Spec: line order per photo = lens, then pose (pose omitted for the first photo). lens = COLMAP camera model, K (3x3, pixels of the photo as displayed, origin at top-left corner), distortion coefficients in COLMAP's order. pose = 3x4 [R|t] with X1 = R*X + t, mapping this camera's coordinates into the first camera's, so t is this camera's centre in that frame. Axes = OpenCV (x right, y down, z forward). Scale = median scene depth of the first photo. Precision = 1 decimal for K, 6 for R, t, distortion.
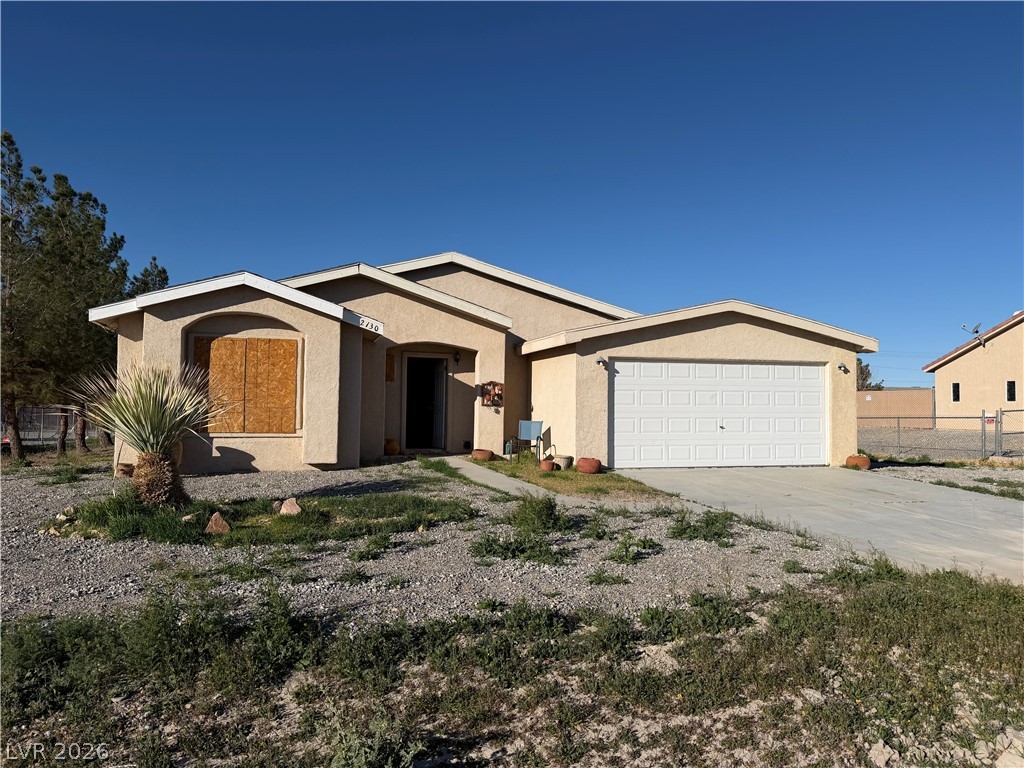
lens RADIAL K [[715.3, 0, 508.6], [0, 715.3, 383.4], [0, 0, 1]] dist [0.036875, -0.038599]
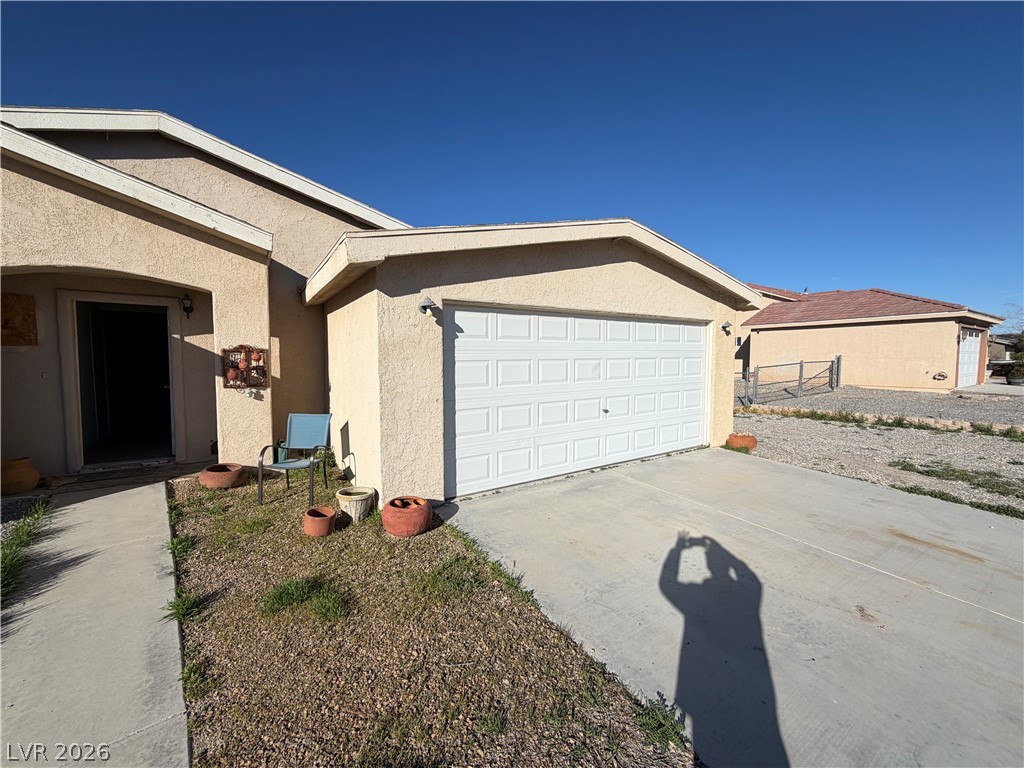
lens RADIAL K [[407.9, 0, 503.5], [0, 407.9, 383.9], [0, 0, 1]] dist [-0.002295, 0.002303]
pose [[0.959409, -0.028687, 0.280555, 0.086453], [0.001401, 0.995286, 0.096977, -0.003999], [-0.282014, -0.092648, 0.954926, 0.624616]]
